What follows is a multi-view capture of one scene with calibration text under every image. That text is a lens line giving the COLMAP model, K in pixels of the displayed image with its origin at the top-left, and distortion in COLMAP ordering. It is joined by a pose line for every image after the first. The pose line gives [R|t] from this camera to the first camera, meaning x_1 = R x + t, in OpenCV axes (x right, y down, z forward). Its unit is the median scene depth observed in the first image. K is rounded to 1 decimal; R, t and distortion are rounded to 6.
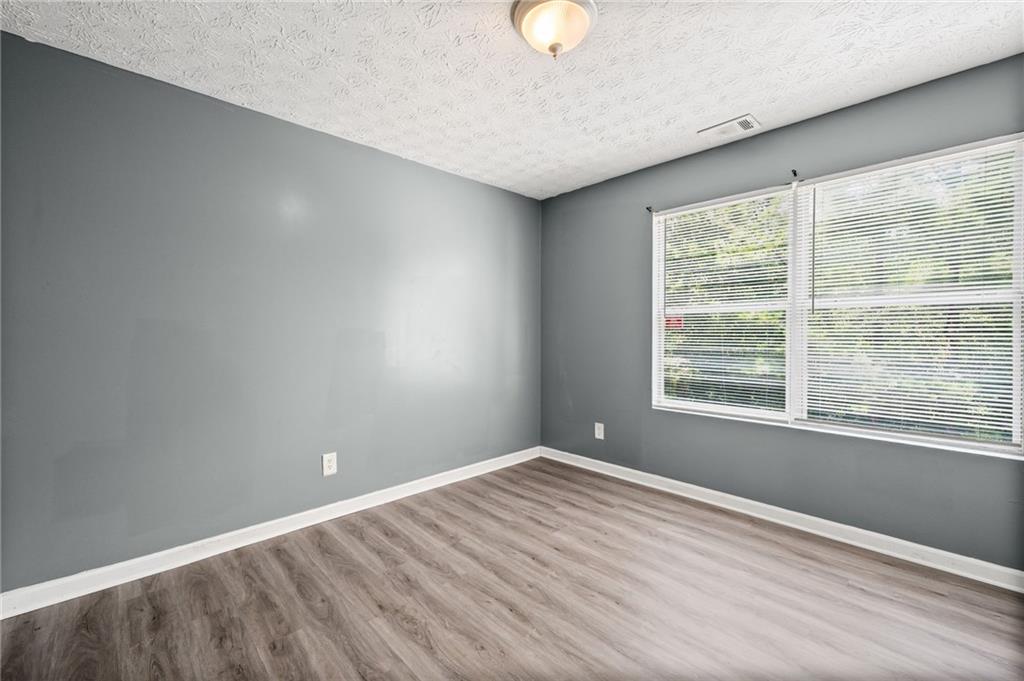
lens RADIAL K [[417.9, 0, 510.3], [0, 417.9, 339.1], [0, 0, 1]] dist [-0.001030, -0.000119]
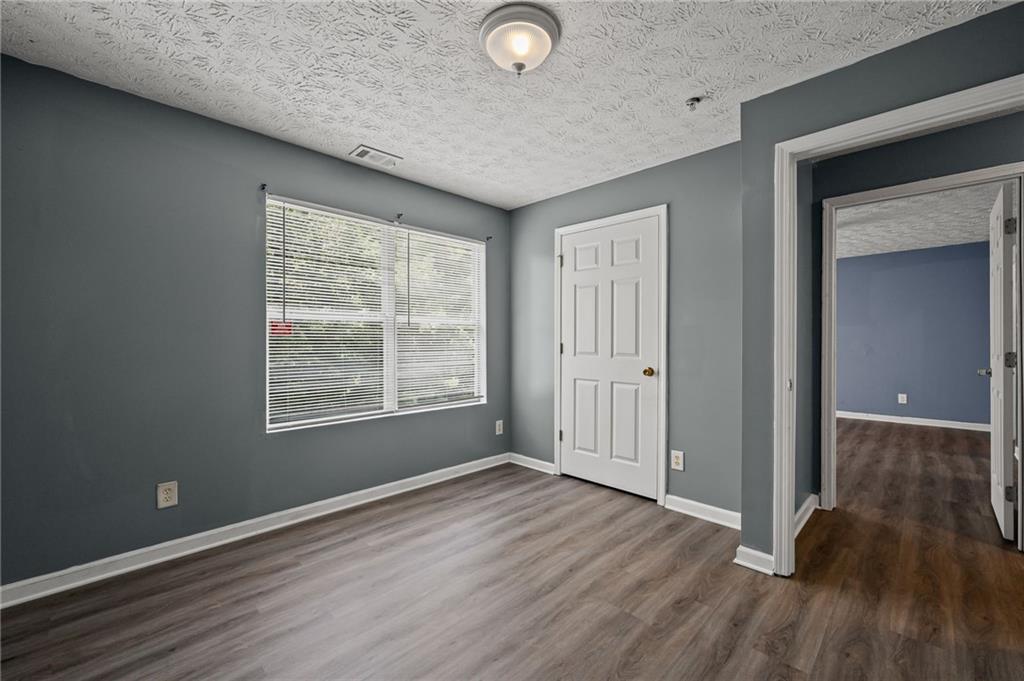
lens RADIAL K [[417.9, 0, 510.3], [0, 417.9, 339.1], [0, 0, 1]] dist [-0.001030, -0.000119]
pose [[-0.020294, 0.008518, 0.999758, -0.589197], [0.019797, 0.999771, -0.008116, -0.000748], [-0.999598, 0.019628, -0.020458, 0.666182]]
